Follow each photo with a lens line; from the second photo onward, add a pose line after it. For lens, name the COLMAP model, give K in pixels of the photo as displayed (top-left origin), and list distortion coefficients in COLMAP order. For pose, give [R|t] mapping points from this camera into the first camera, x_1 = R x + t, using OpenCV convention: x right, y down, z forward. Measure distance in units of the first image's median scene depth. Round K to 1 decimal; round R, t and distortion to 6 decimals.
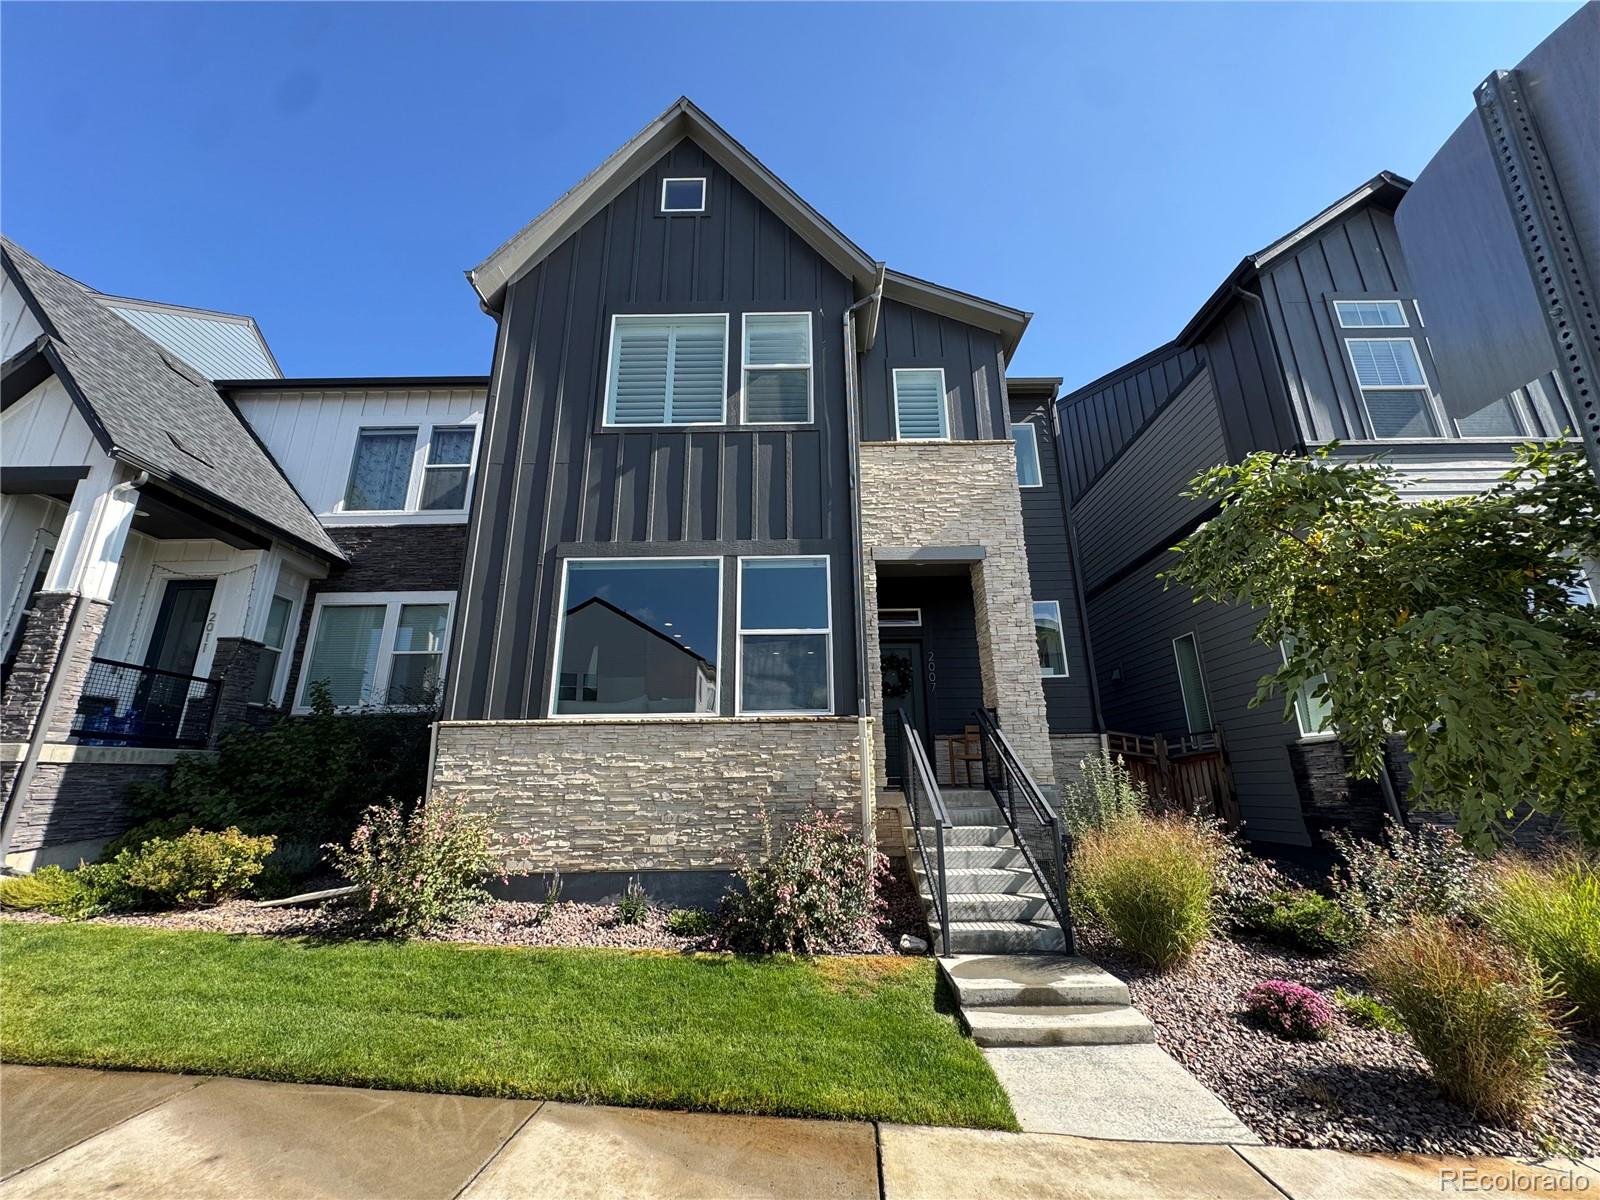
lens RADIAL K [[637.1, 0, 797.5], [0, 637.1, 599.6], [0, 0, 1]] dist [-0.003360, 0.001064]
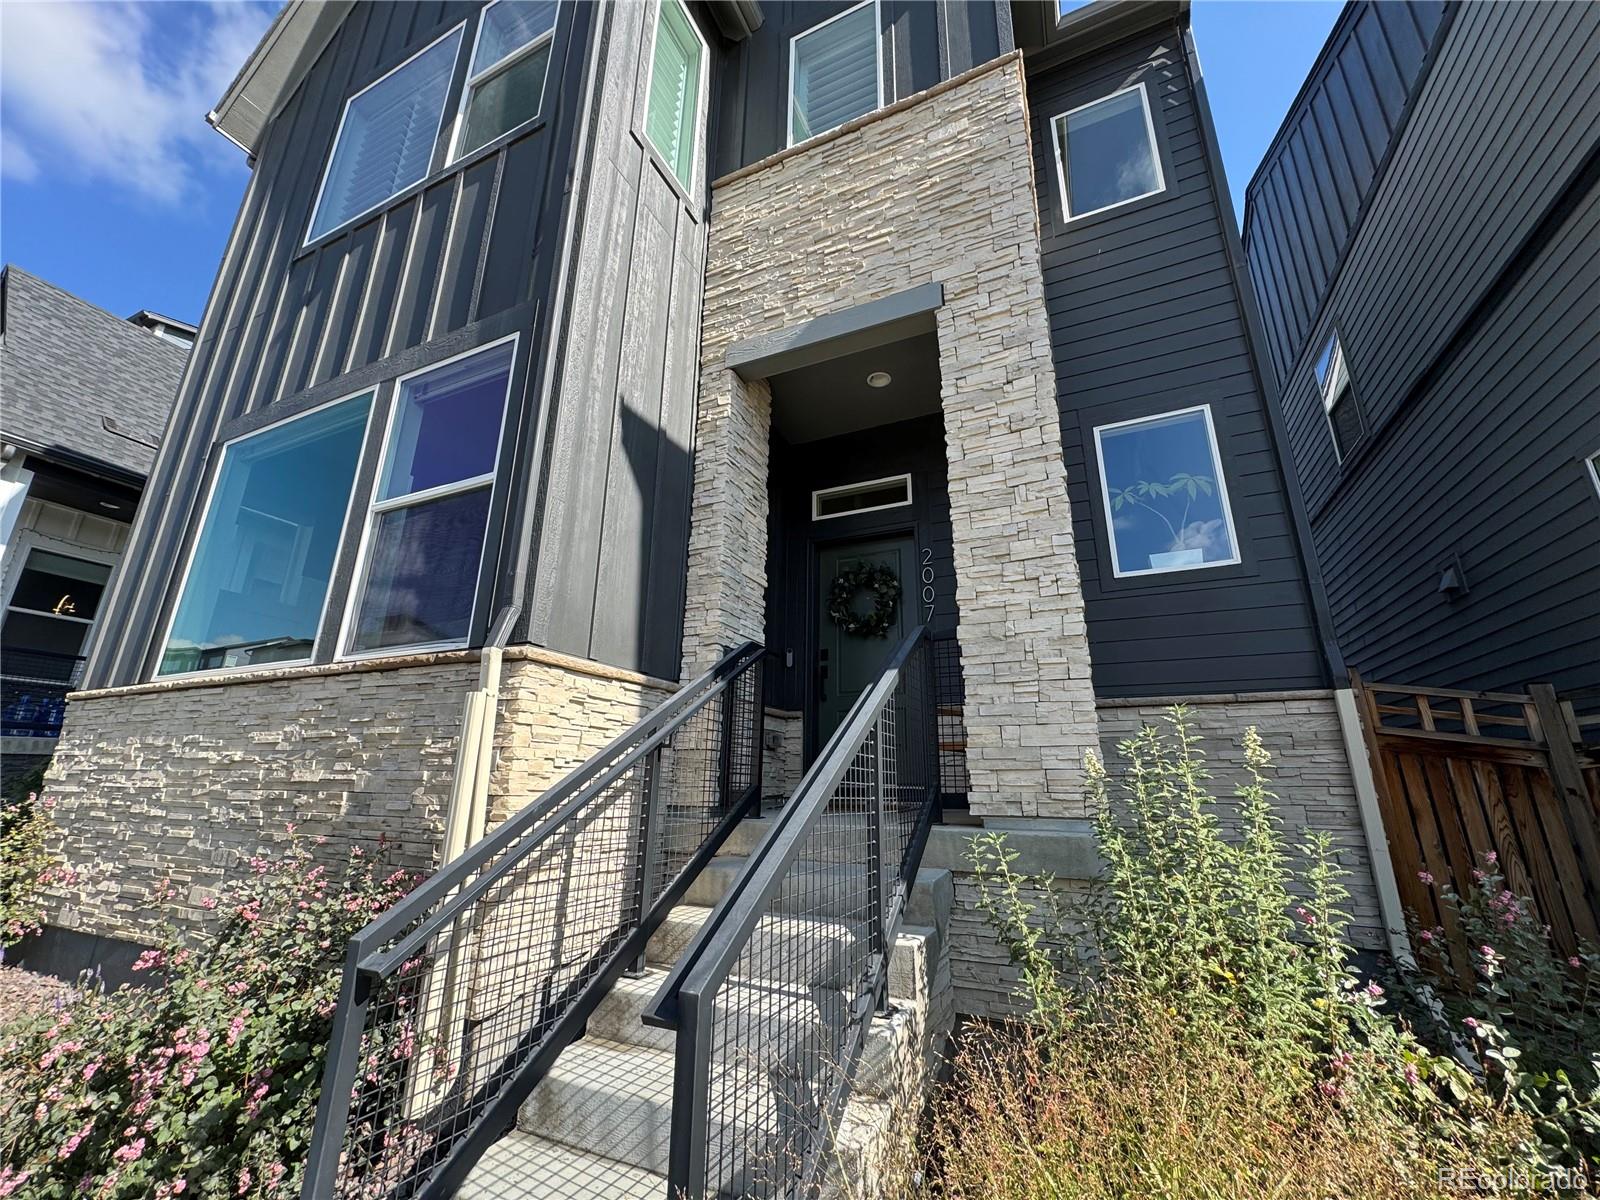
lens RADIAL K [[637.1, 0, 799.2], [0, 637.1, 596.9], [0, 0, 1]] dist [-0.003360, 0.001064]
pose [[0.912145, -0.094923, -0.398725, 0.380241], [0.094392, 0.995313, -0.021016, 0.147804], [0.398852, -0.018467, 0.916830, 0.568494]]
